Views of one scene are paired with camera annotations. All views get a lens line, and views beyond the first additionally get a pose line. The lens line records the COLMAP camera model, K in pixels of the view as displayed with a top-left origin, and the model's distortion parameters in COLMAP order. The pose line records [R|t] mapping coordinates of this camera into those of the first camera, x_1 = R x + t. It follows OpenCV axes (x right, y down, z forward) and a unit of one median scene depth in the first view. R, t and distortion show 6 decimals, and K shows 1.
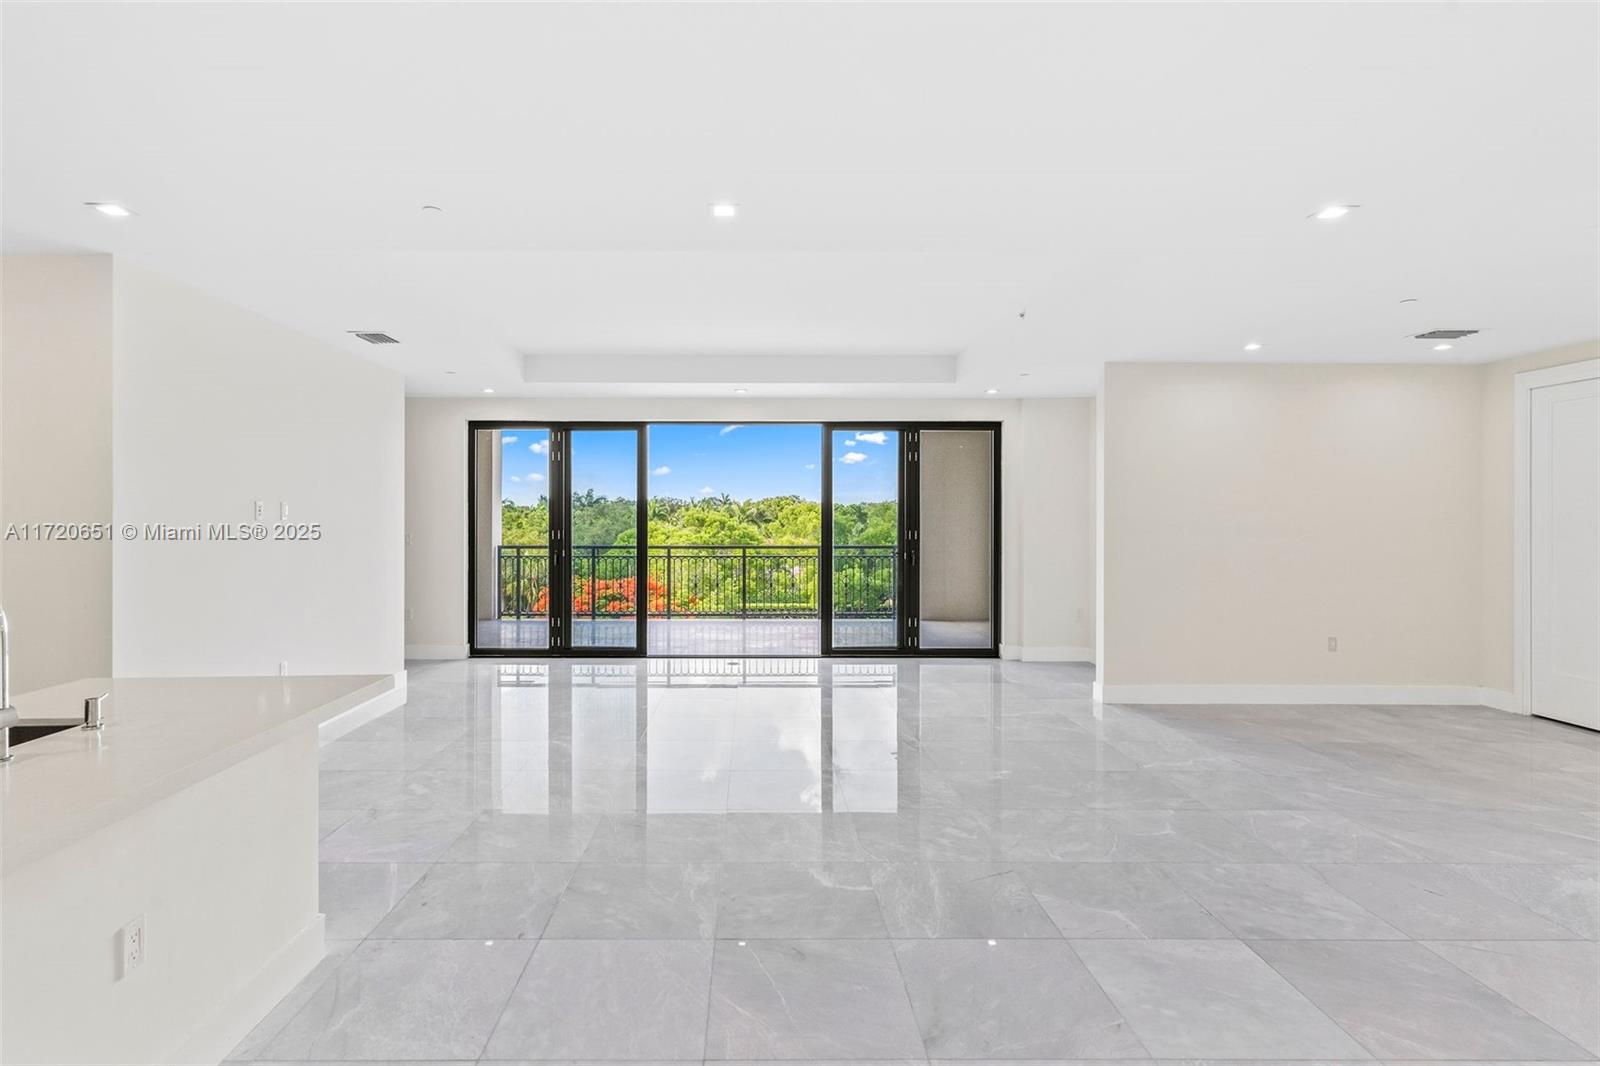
lens RADIAL K [[786.9, 0, 755.2], [0, 786.9, 518.1], [0, 0, 1]] dist [0.001918, -0.000252]
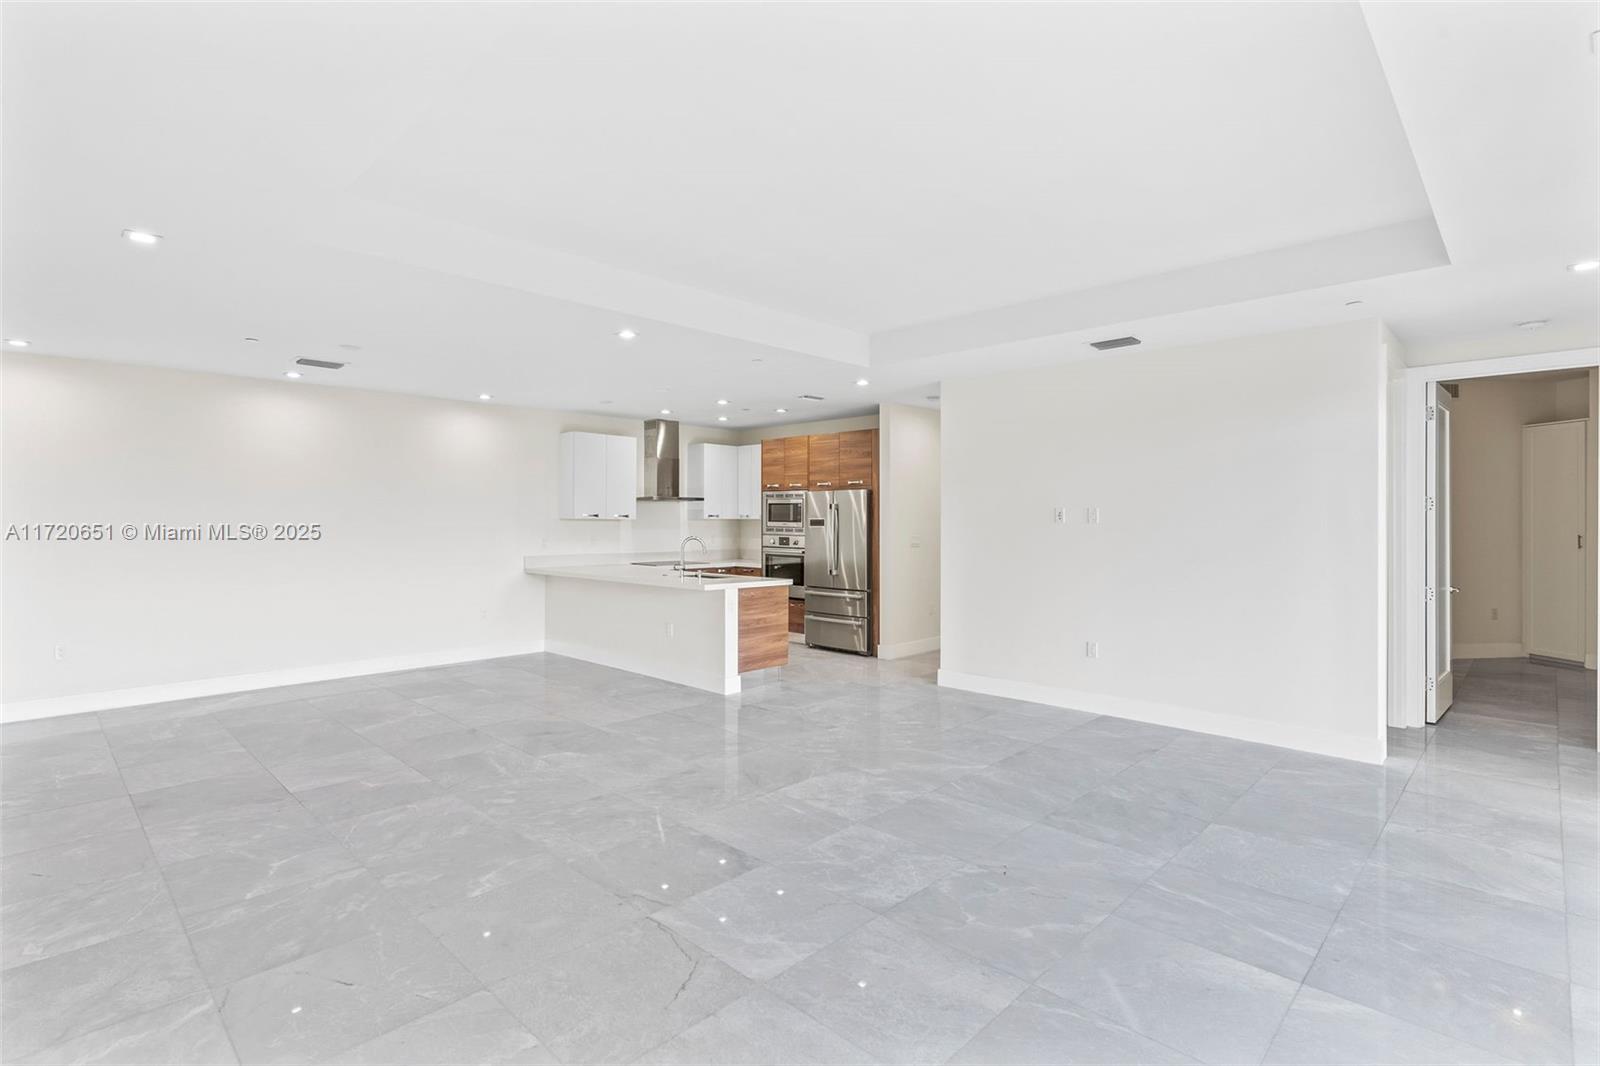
lens RADIAL K [[765.6, 0, 797.7], [0, 765.6, 522.6], [0, 0, 1]] dist [-0.000471, -0.000321]
pose [[-0.701707, 0.001636, -0.712464, 0.686022], [-0.001877, 0.999990, 0.004145, -0.002149], [0.712463, 0.004246, -0.701696, 1.918034]]
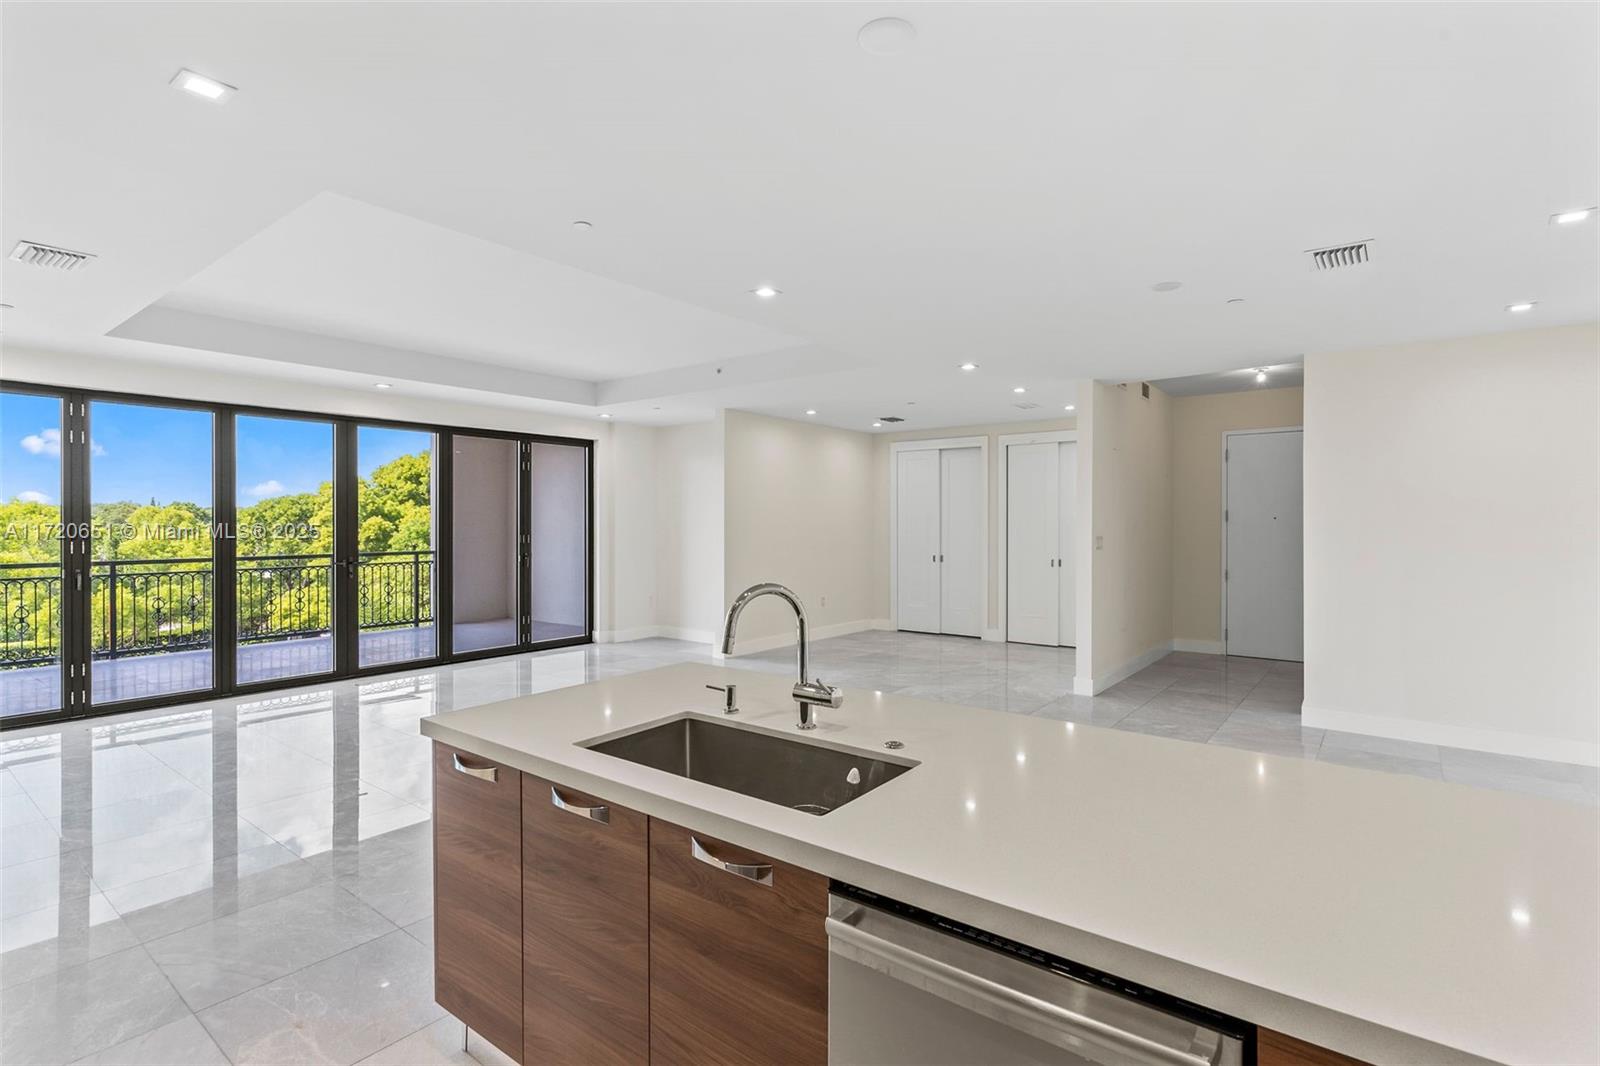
lens RADIAL K [[765.6, 0, 797.7], [0, 765.6, 522.6], [0, 0, 1]] dist [-0.000471, -0.000321]
pose [[0.619937, -0.000538, 0.784652, -0.821619], [0.001536, 0.999999, -0.000527, 0.001074], [-0.784650, 0.001532, 0.619937, 0.122313]]
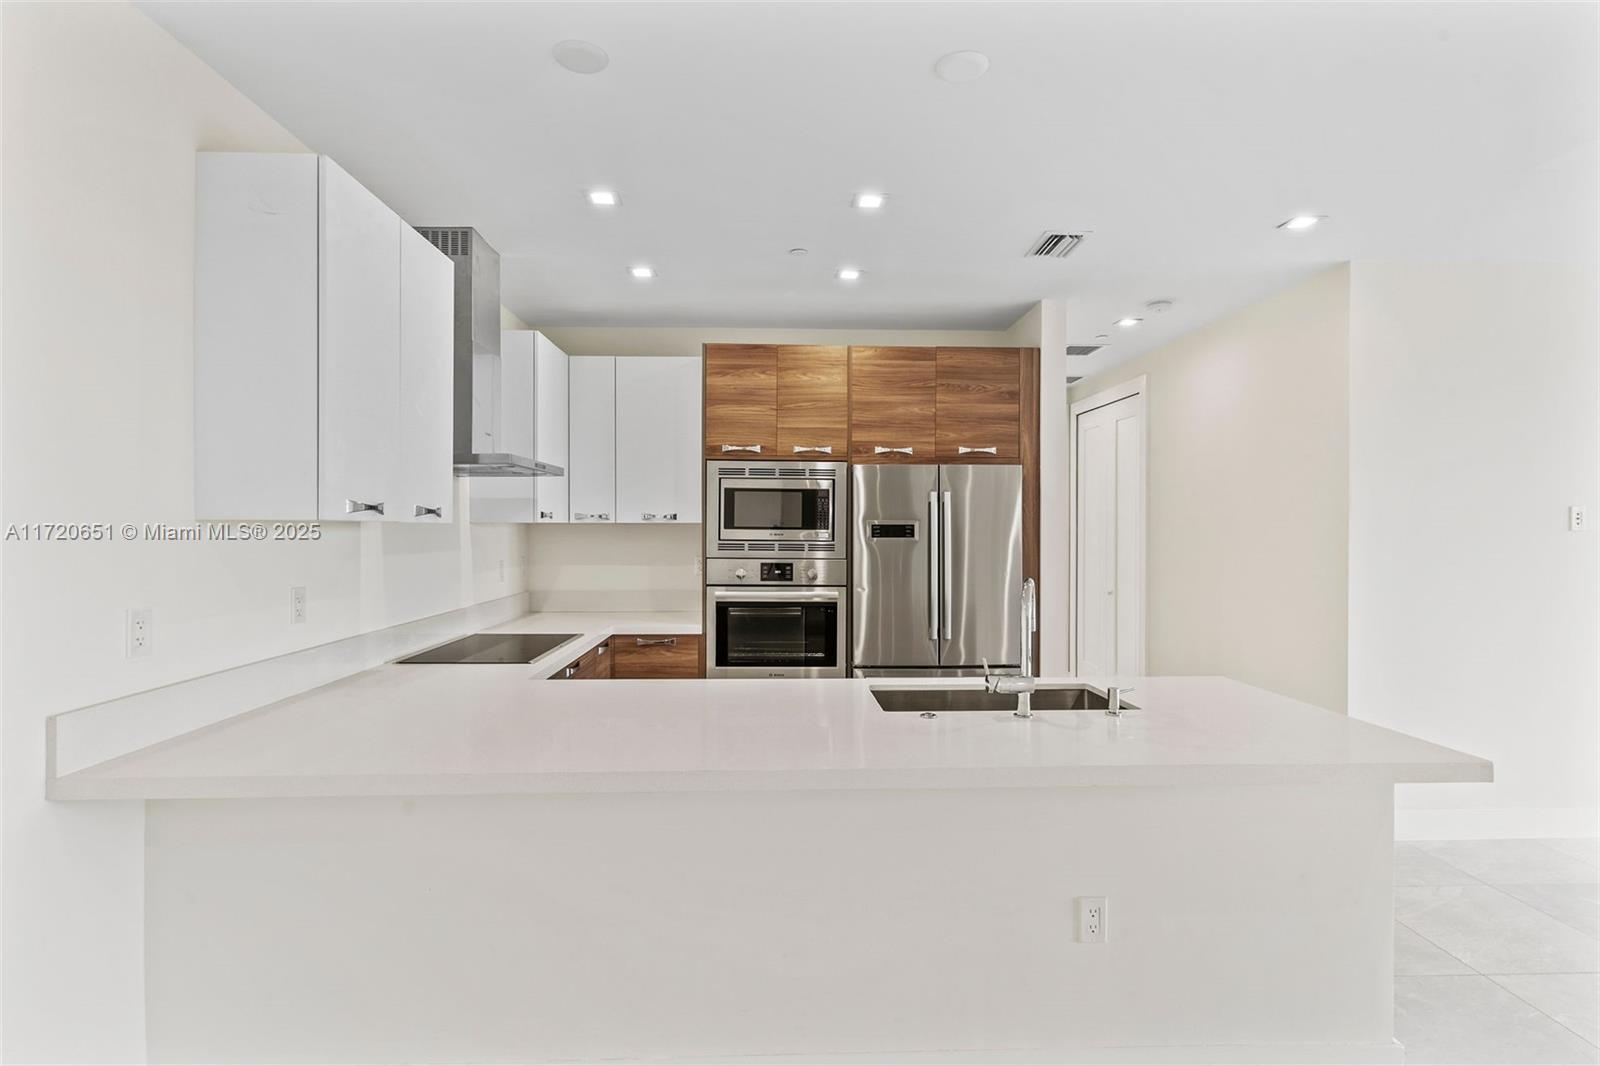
lens RADIAL K [[765.6, 0, 797.7], [0, 765.6, 522.6], [0, 0, 1]] dist [-0.000471, -0.000321]
pose [[0.027996, -0.004040, -0.999600, 0.119495], [-0.002963, 0.999987, -0.004124, 0.000512], [0.999604, 0.003077, 0.027983, 0.262685]]
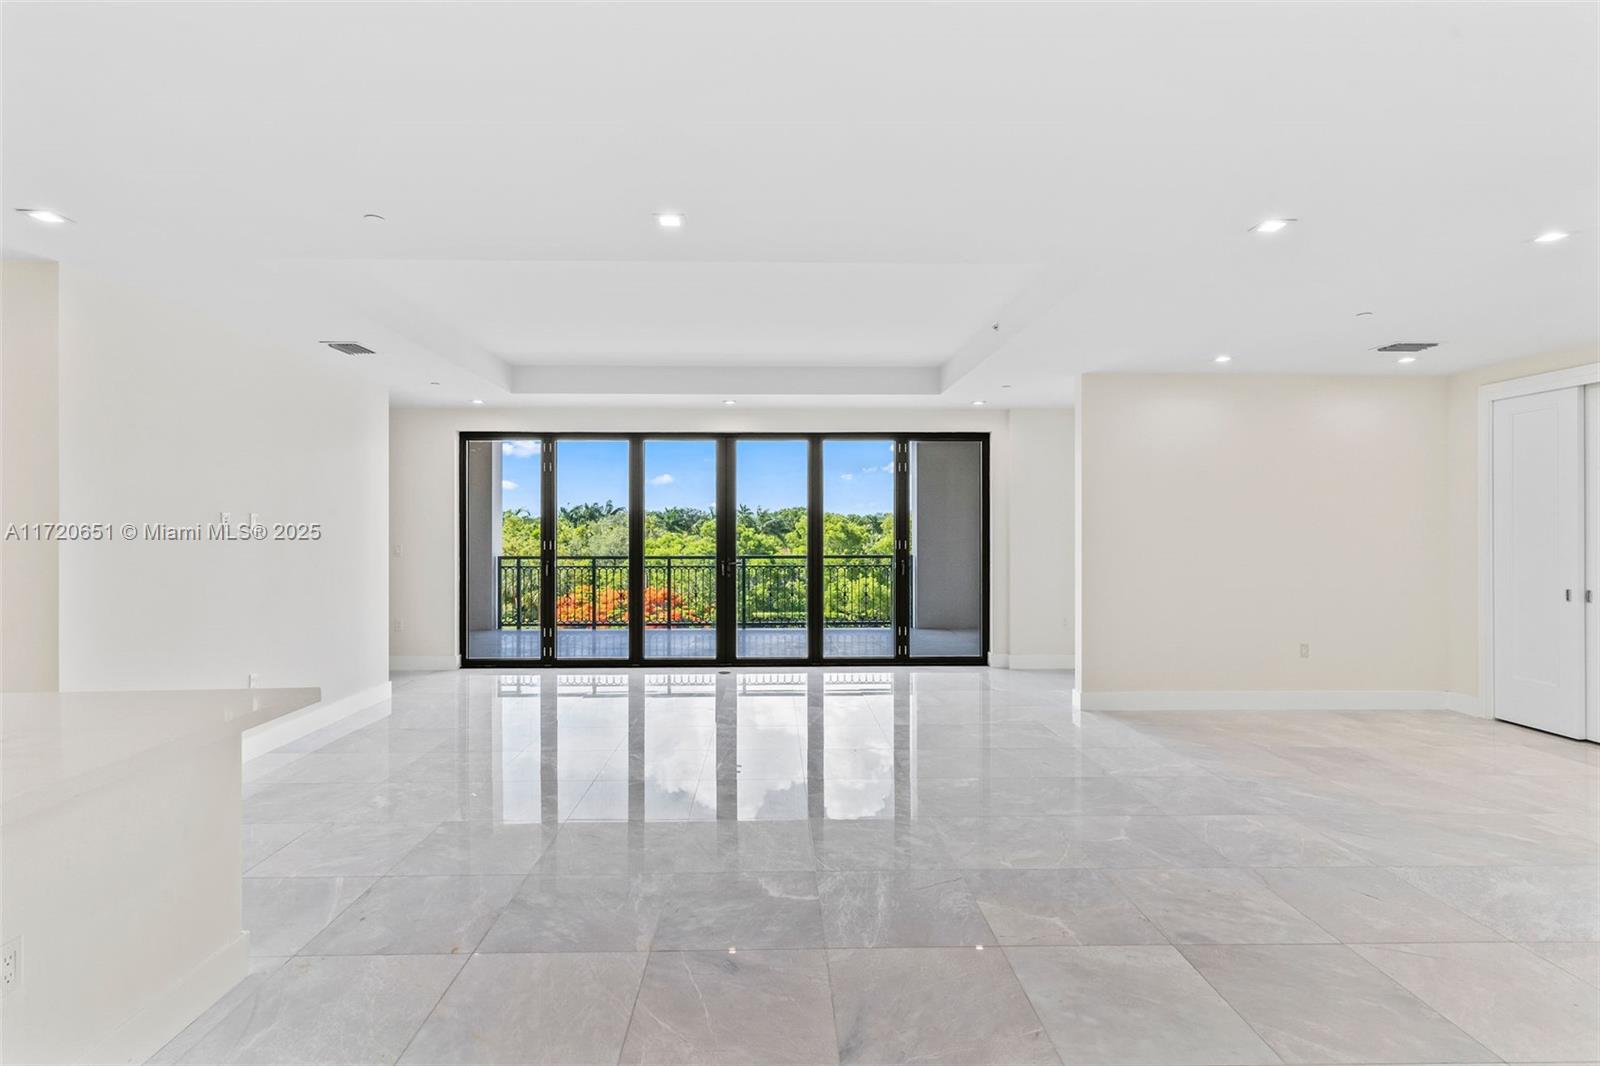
lens RADIAL K [[776.5, 0, 788.8], [0, 776.5, 526.7], [0, 0, 1]] dist [0.002178, -0.000063]
pose [[0.999822, -0.001968, 0.018785, 0.074063], [0.002004, 0.999996, -0.001908, 0.000191], [-0.018781, 0.001946, 0.999822, 0.009185]]
